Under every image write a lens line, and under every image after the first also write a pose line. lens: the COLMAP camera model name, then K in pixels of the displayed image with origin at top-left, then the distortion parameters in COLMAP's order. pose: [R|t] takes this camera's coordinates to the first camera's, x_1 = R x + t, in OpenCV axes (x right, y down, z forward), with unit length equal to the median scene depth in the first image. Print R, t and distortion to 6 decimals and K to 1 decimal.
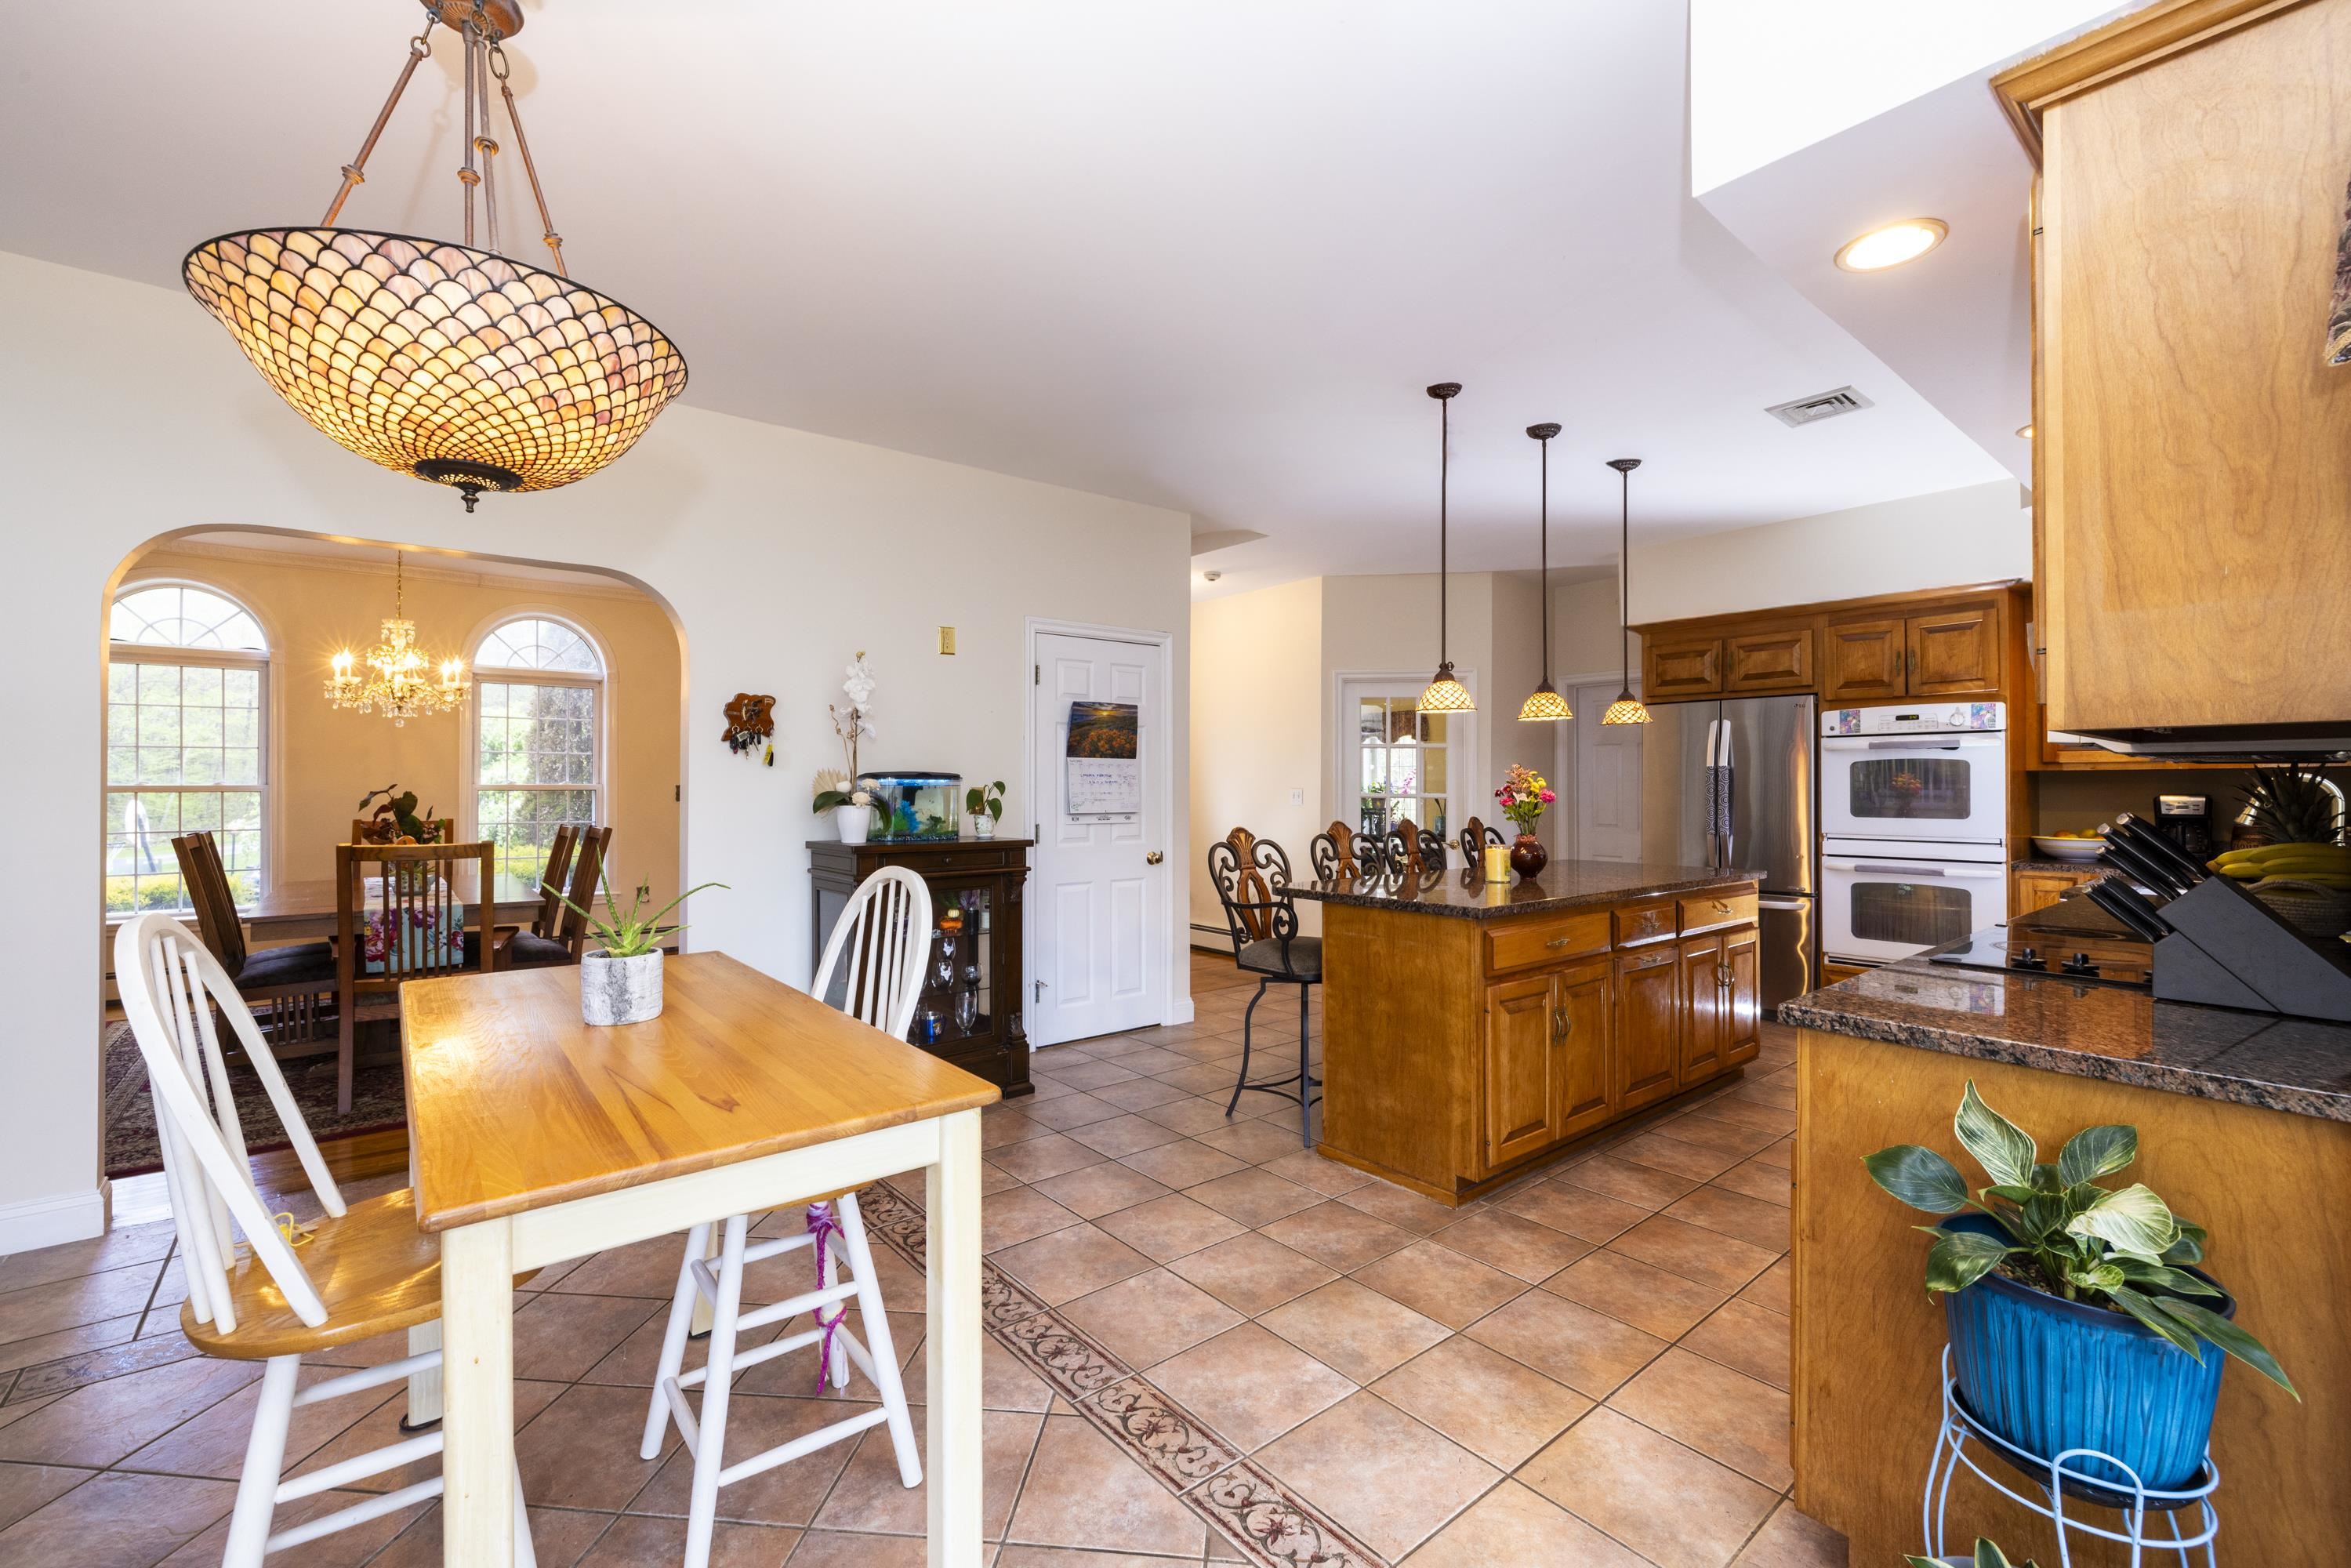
lens RADIAL K [[989.0, 0, 1178.9], [0, 989.0, 772.5], [0, 0, 1]] dist [-0.000965, 0.000000]
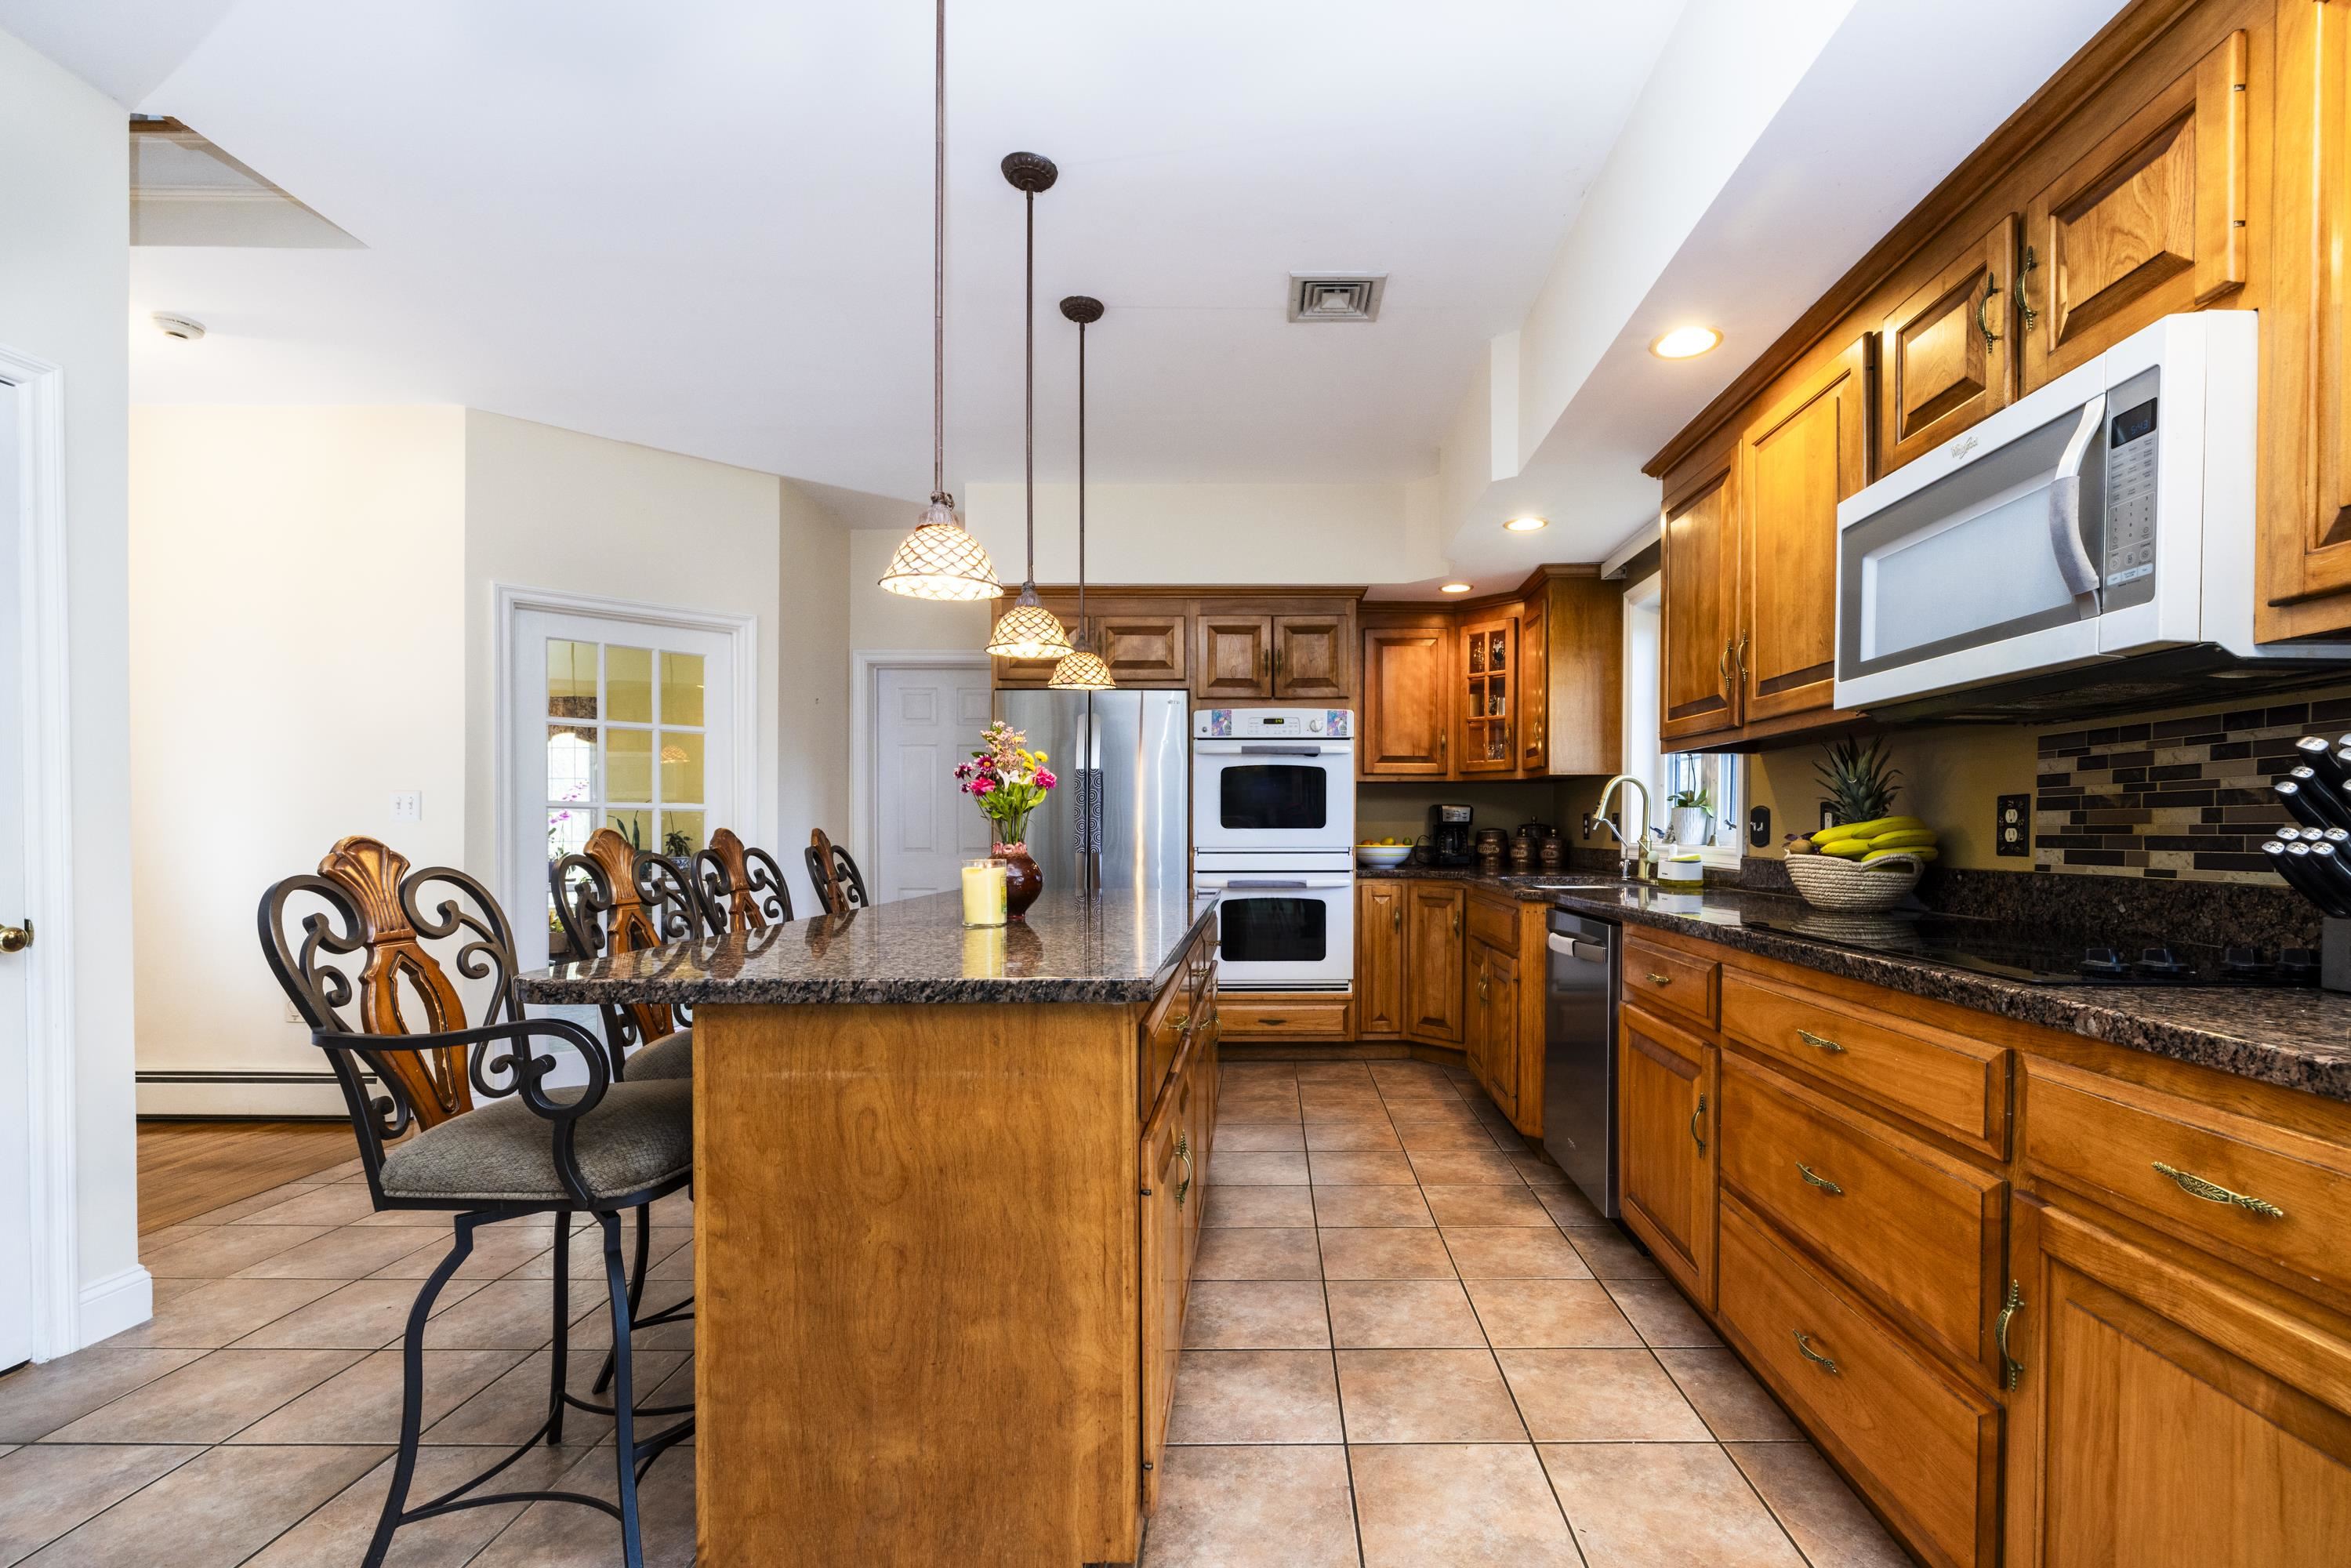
lens RADIAL K [[1016.9, 0, 1259.1], [0, 1016.9, 839.1], [0, 0, 1]] dist [-0.002016, 0.000464]
pose [[0.637008, -0.009341, 0.770801, -0.022131], [-0.009454, 0.999757, 0.019929, 0.047401], [-0.770800, -0.019982, 0.636764, 0.501829]]
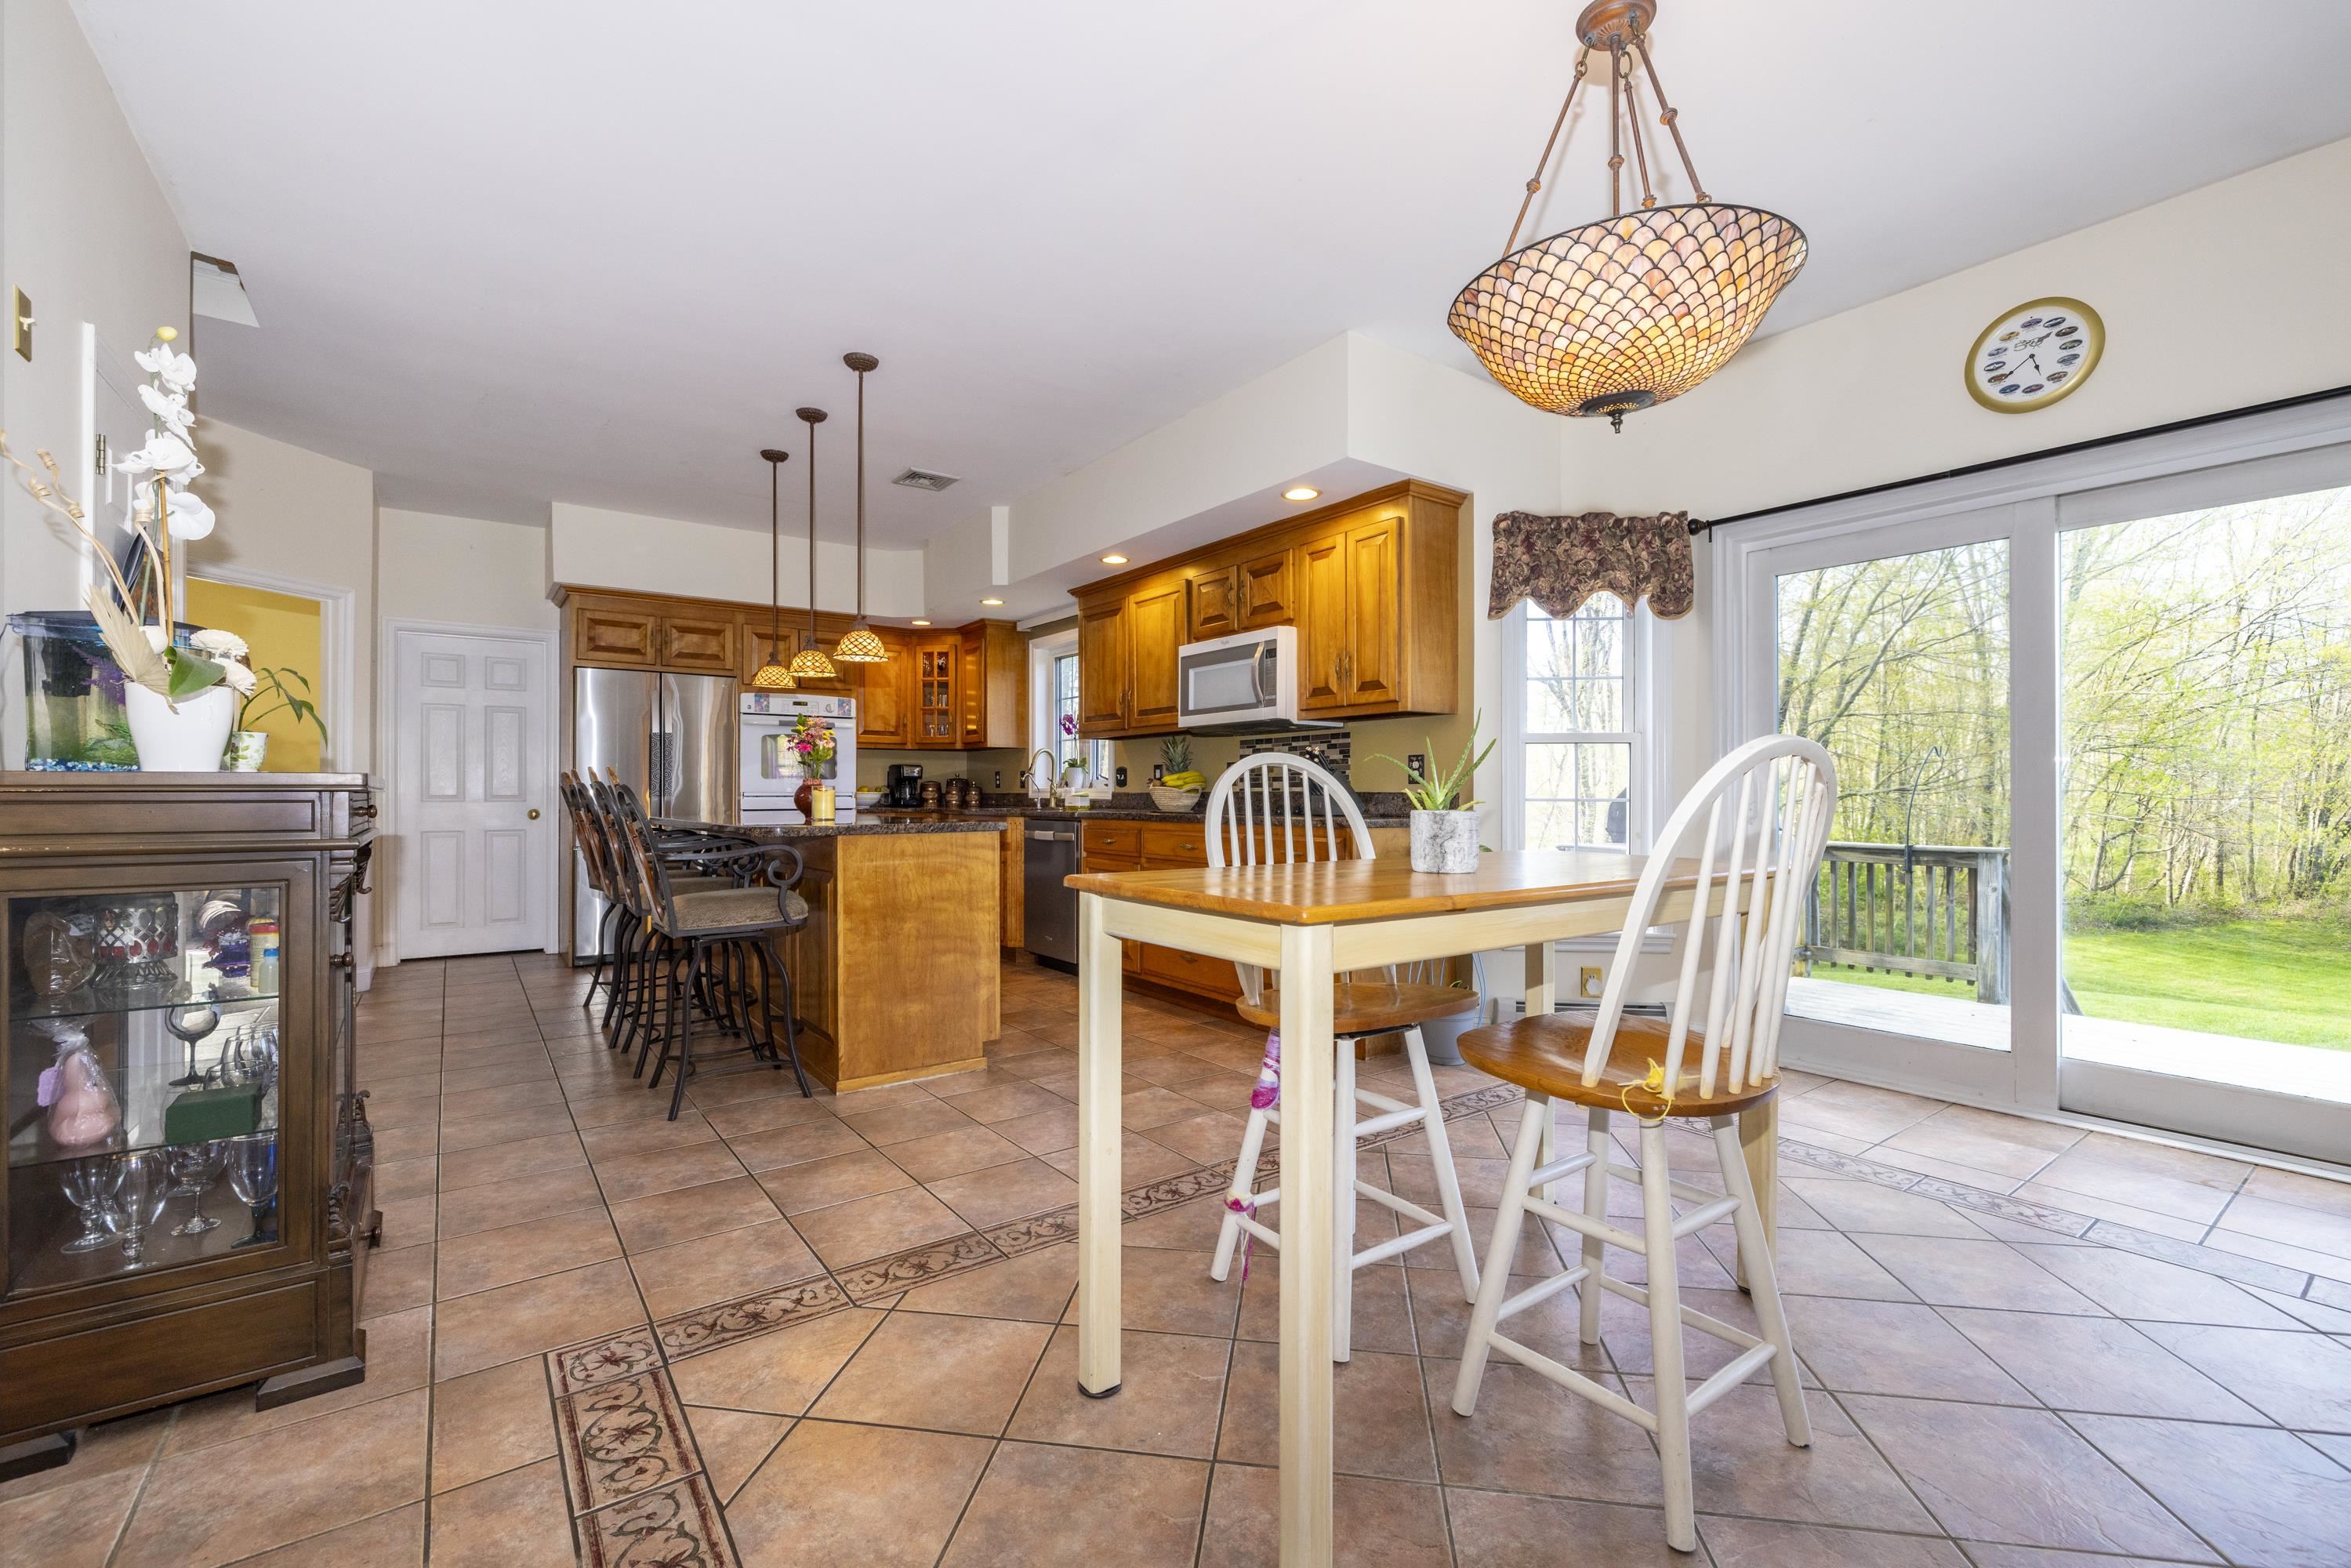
lens RADIAL K [[996.7, 0, 1175.5], [0, 996.7, 784.0], [0, 0, 1]] dist [0.000355, 0.000063]
pose [[0.046084, 0.008663, 0.998900, -0.737997], [-0.011312, 0.999903, -0.008149, 0.073559], [-0.998874, -0.010924, 0.046177, 0.551335]]
